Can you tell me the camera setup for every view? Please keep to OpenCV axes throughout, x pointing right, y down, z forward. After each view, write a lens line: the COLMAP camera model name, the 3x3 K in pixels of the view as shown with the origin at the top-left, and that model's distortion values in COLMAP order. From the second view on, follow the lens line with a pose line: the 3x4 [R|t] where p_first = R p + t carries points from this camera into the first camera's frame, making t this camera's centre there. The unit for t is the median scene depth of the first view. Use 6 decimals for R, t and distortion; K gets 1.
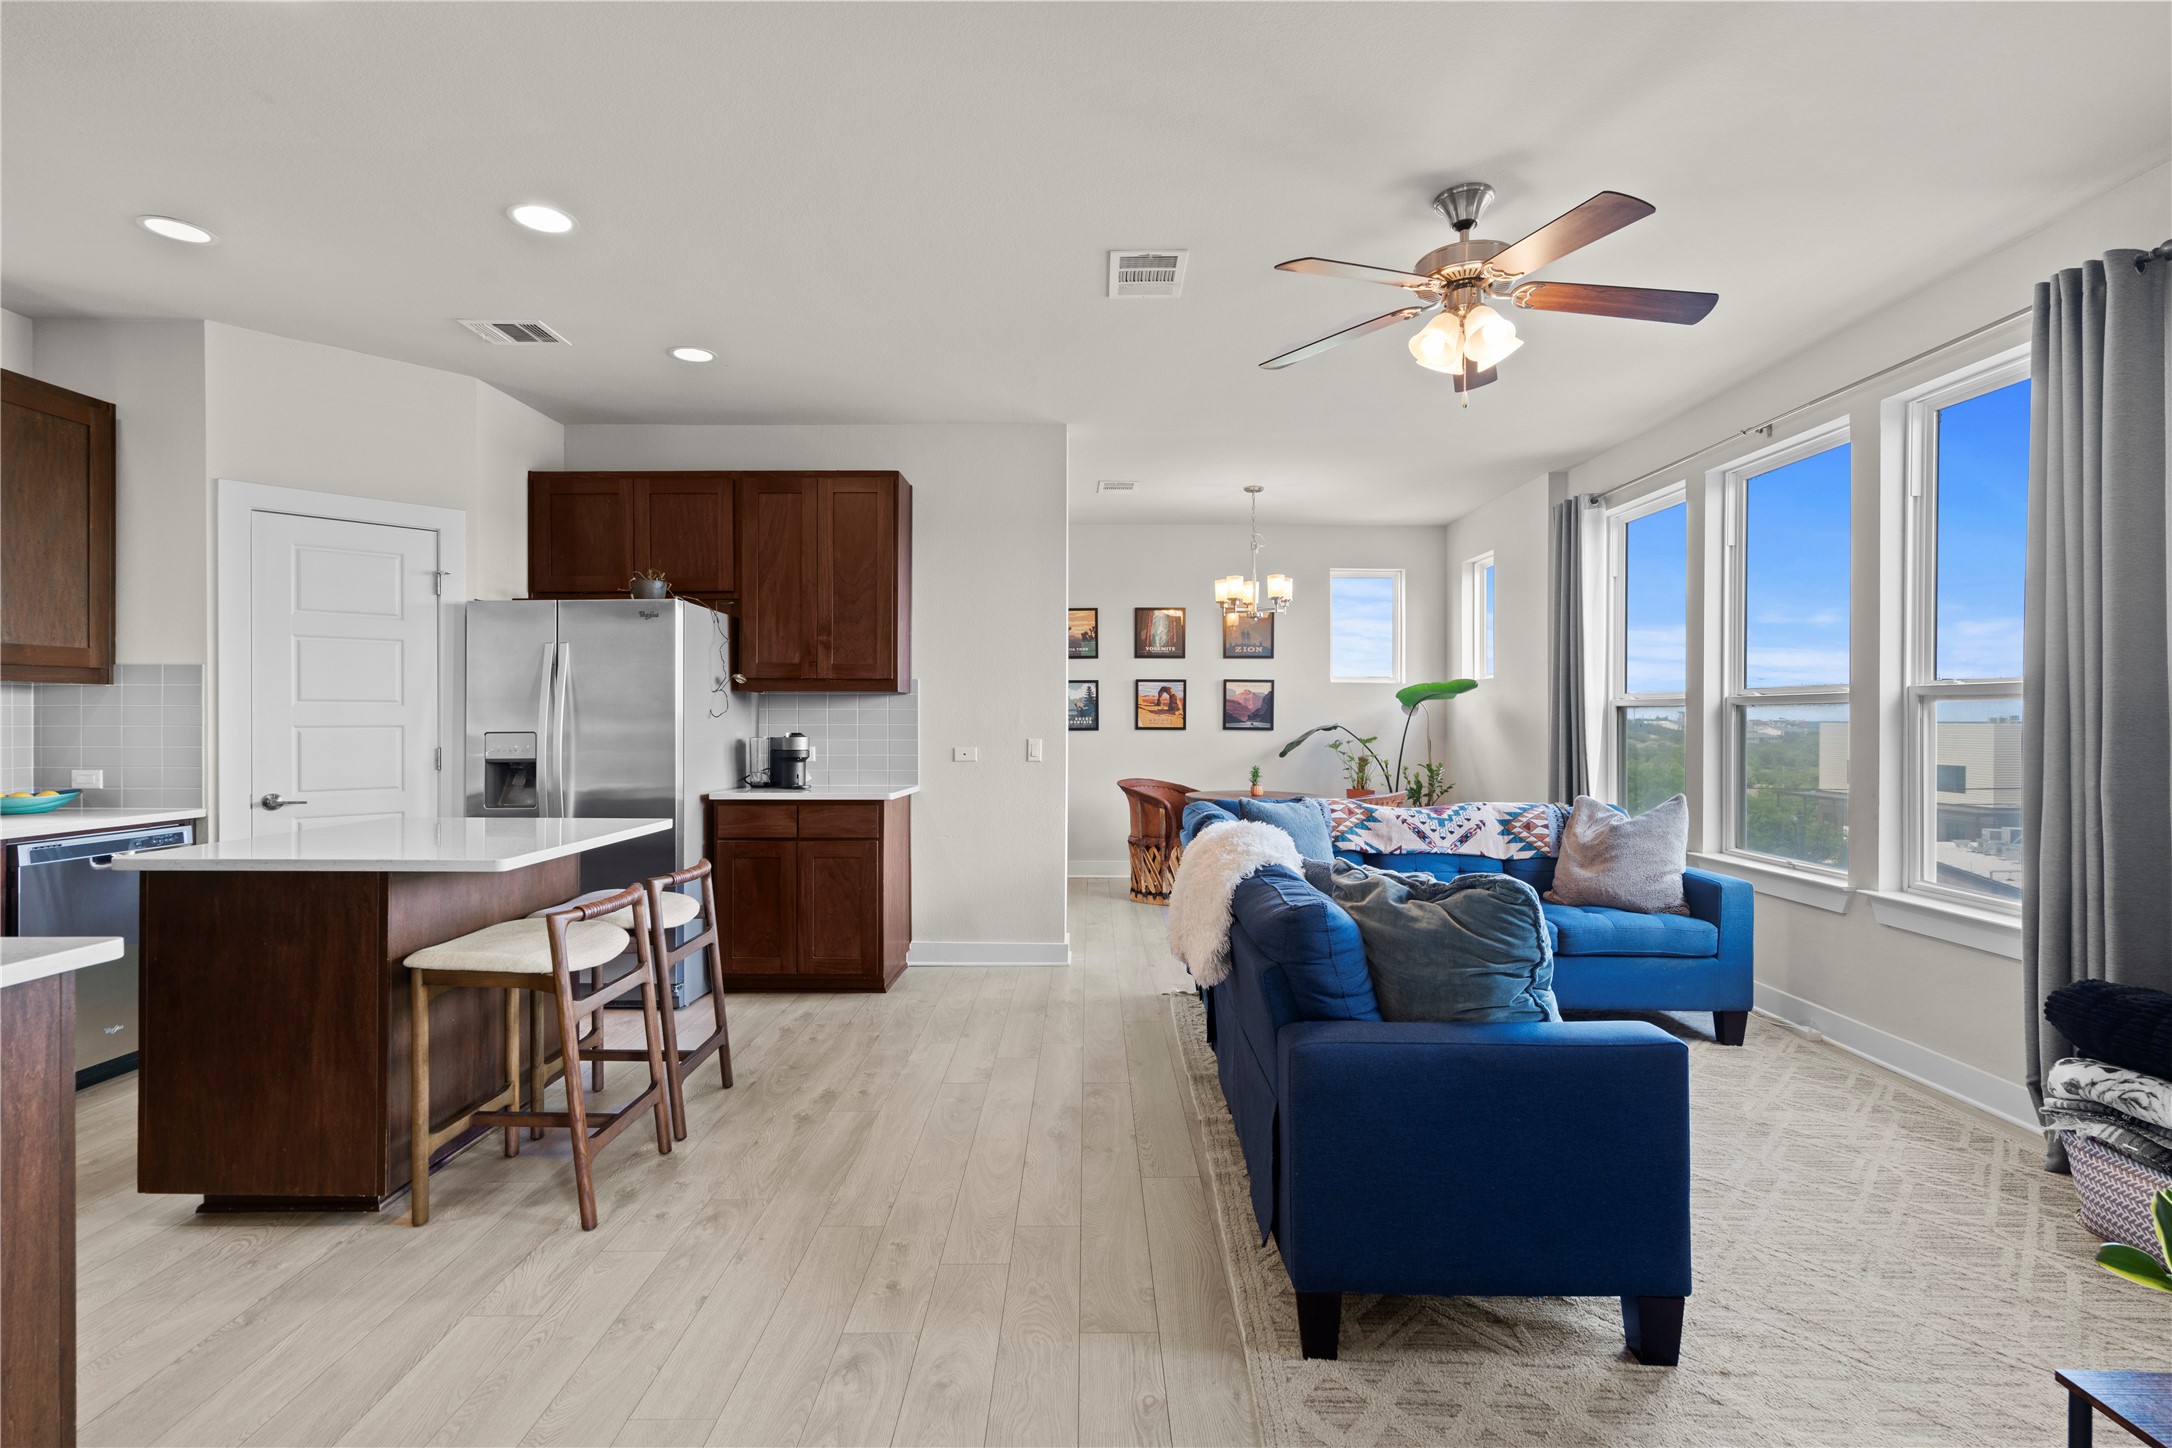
lens RADIAL K [[1001.6, 0, 1080.6], [0, 1001.6, 725.2], [0, 0, 1]] dist [-0.001933, 0.002555]
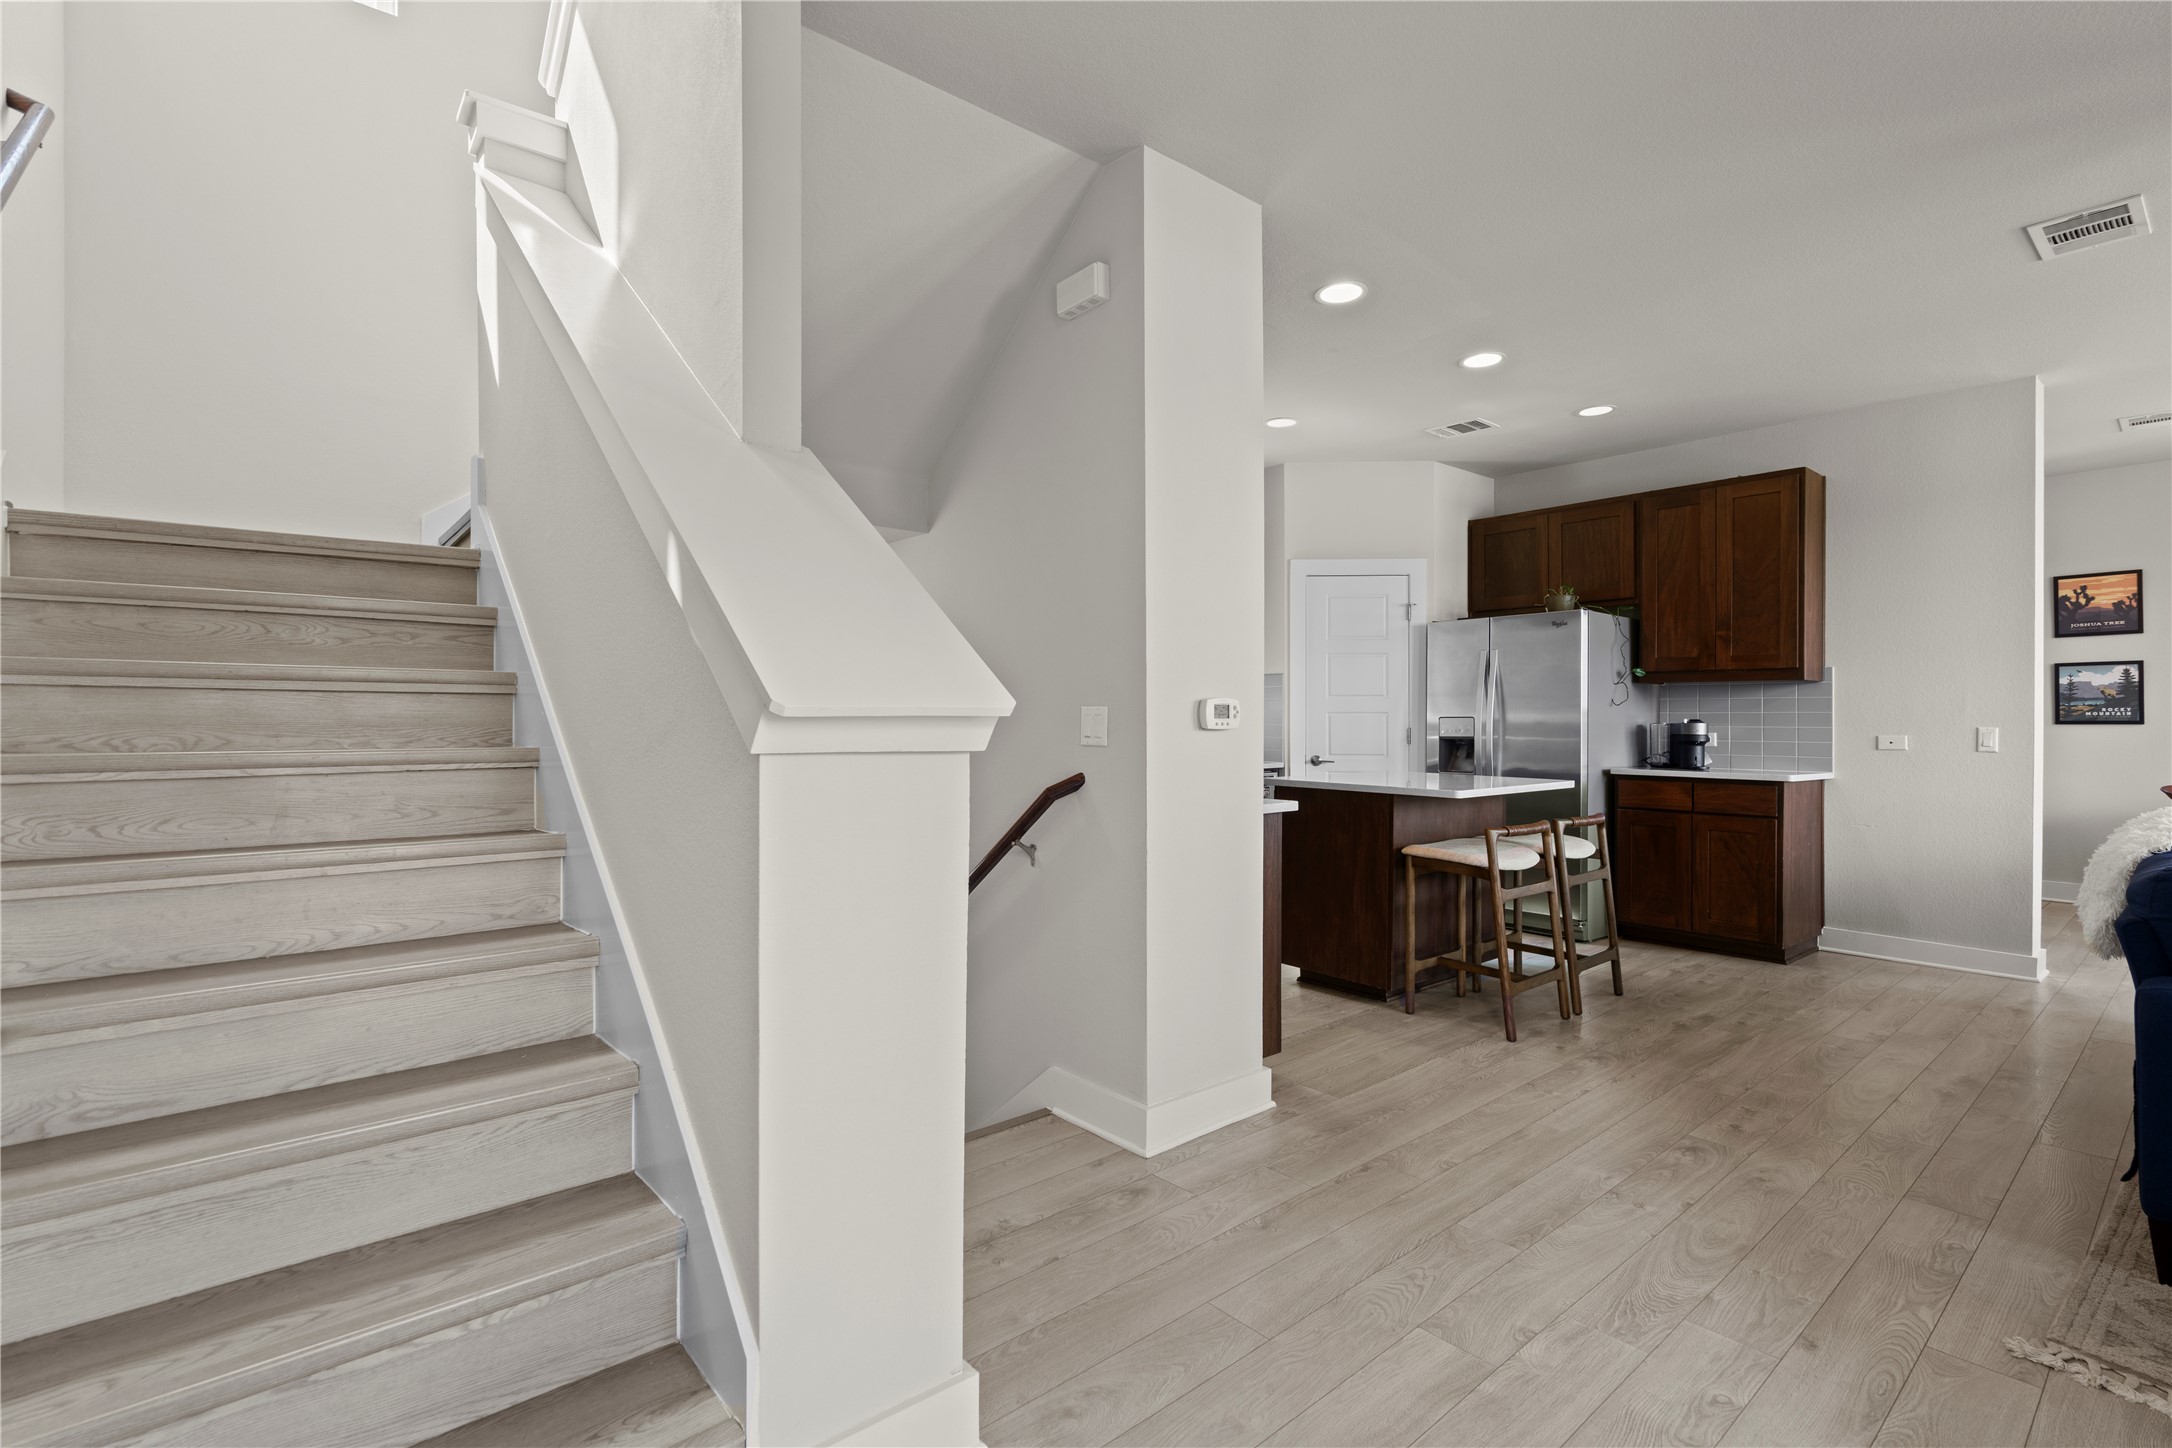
lens RADIAL K [[1001.6, 0, 1088.2], [0, 1001.6, 713.7], [0, 0, 1]] dist [-0.001933, 0.002555]
pose [[0.653826, -0.002253, -0.756642, 0.127882], [-0.006663, 0.999940, -0.008735, 0.017125], [0.756616, 0.010753, 0.653771, -0.257920]]
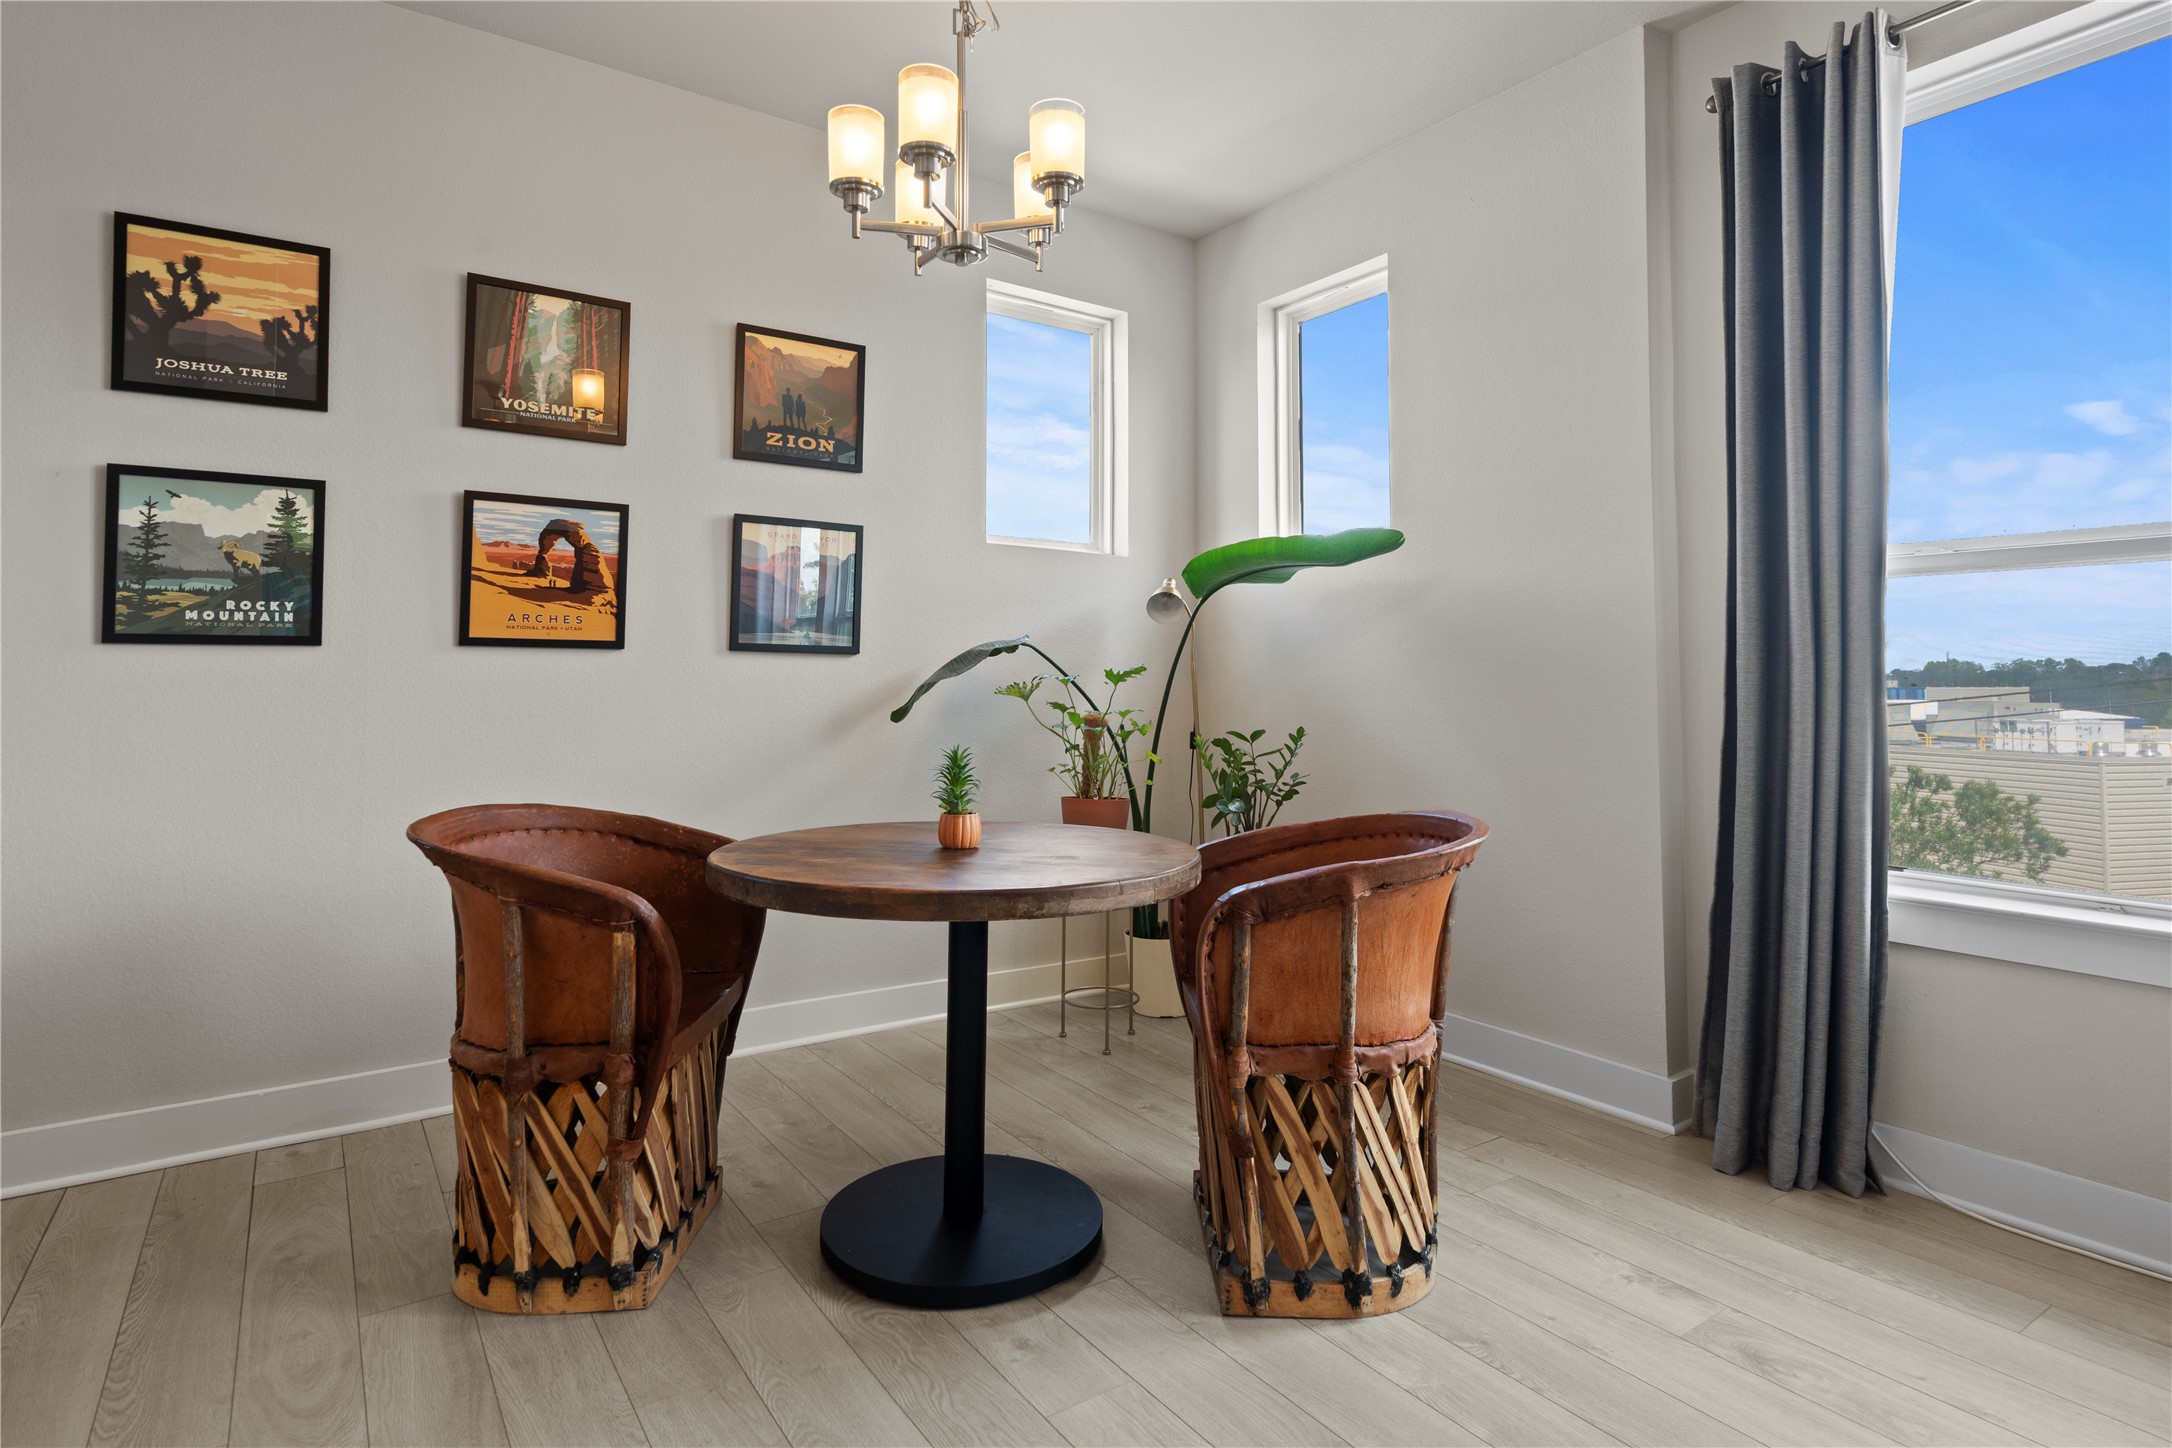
lens RADIAL K [[1130.0, 0, 1086.6], [0, 1130.0, 637.8], [0, 0, 1]] dist [0.006486, 0.001312]
pose [[0.819141, 0.026354, 0.572987, 0.019596], [0.000169, 0.998933, -0.046187, 0.034417], [-0.573592, 0.037930, 0.818262, 1.040124]]
